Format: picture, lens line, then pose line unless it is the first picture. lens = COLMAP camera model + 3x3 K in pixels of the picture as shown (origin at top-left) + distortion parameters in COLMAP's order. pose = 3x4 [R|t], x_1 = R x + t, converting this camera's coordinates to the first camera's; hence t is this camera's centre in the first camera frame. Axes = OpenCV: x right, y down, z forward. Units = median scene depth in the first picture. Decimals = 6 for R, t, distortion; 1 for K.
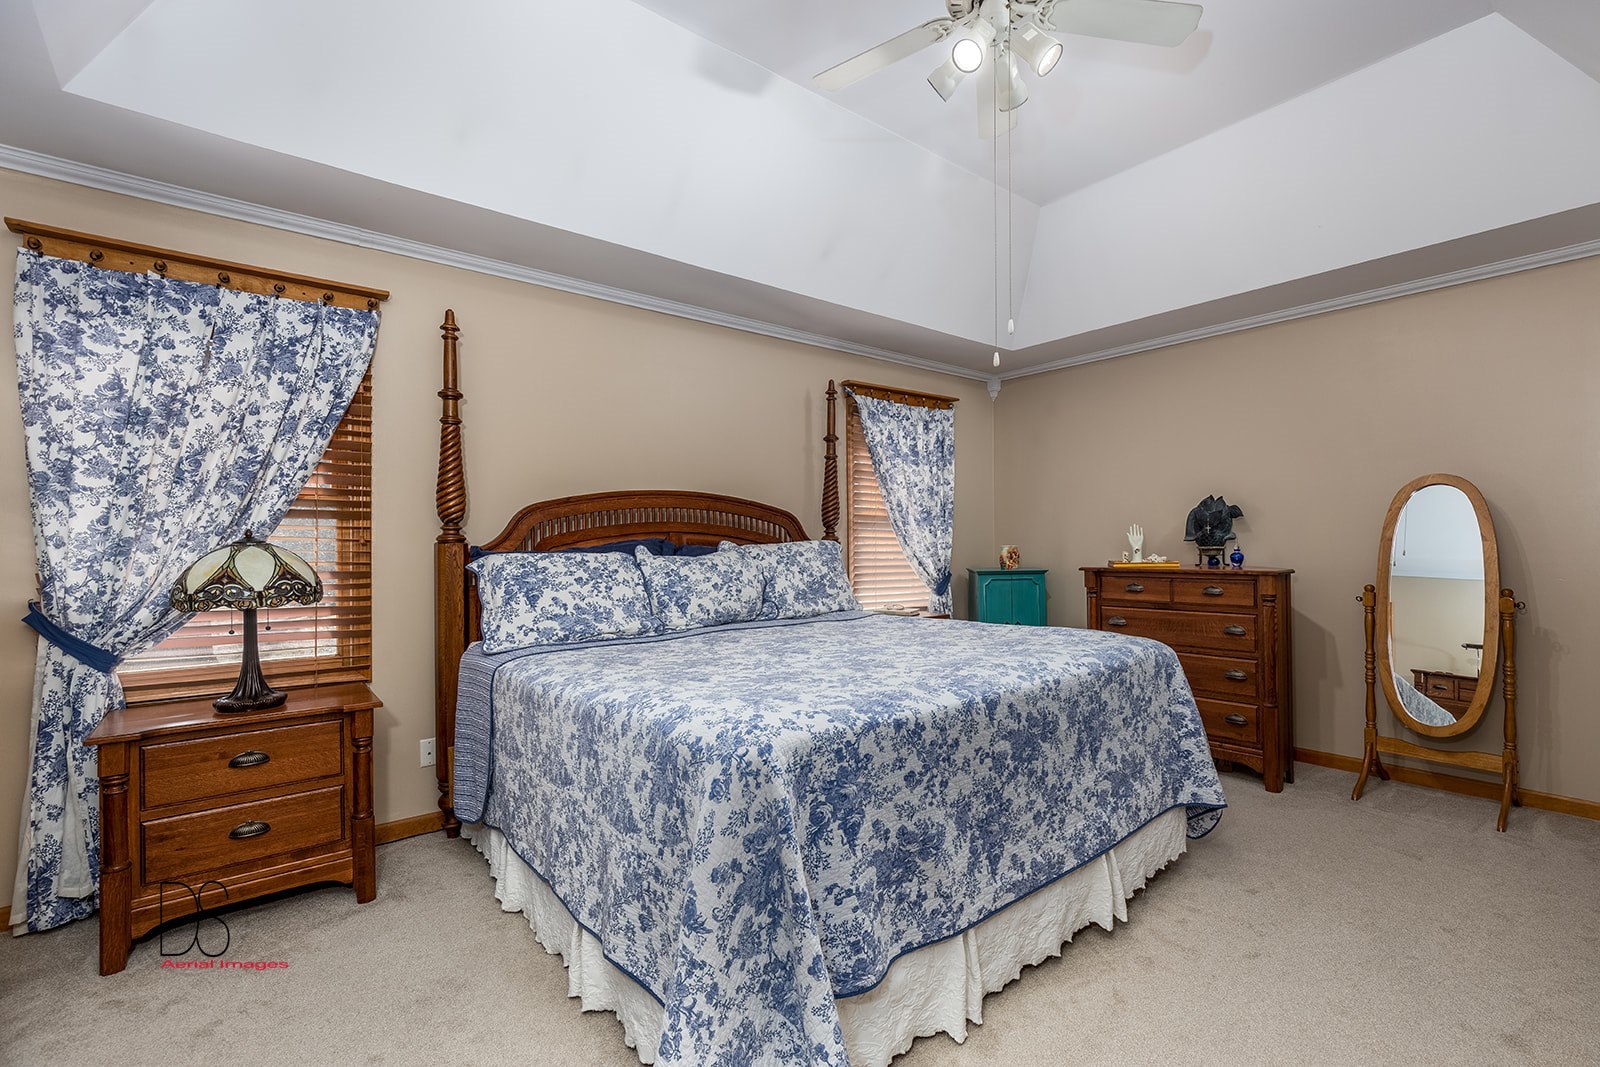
lens RADIAL K [[721.6, 0, 810.7], [0, 721.6, 543.0], [0, 0, 1]] dist [0.000661, 0.000014]
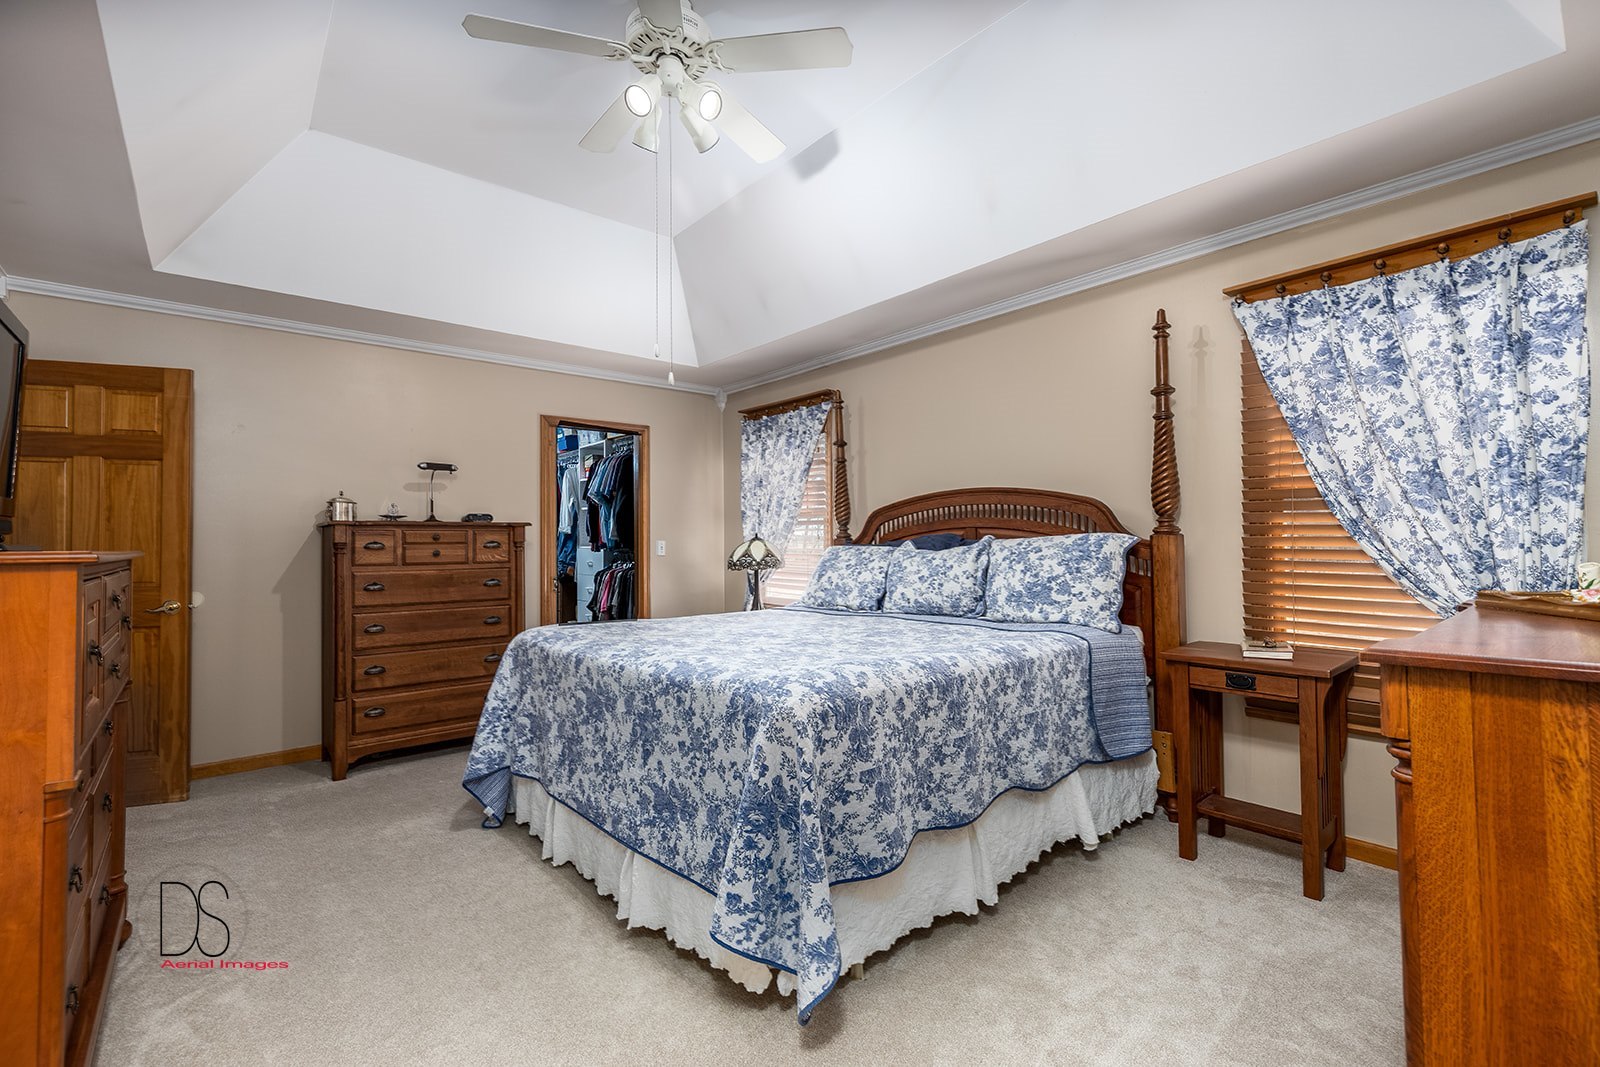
lens RADIAL K [[721.6, 0, 810.7], [0, 721.6, 543.0], [0, 0, 1]] dist [0.000661, 0.000014]
pose [[0.040968, 0.011917, -0.999089, 0.856132], [0.012361, 0.999846, 0.012433, -0.007002], [0.999084, -0.012859, 0.040815, 0.727738]]
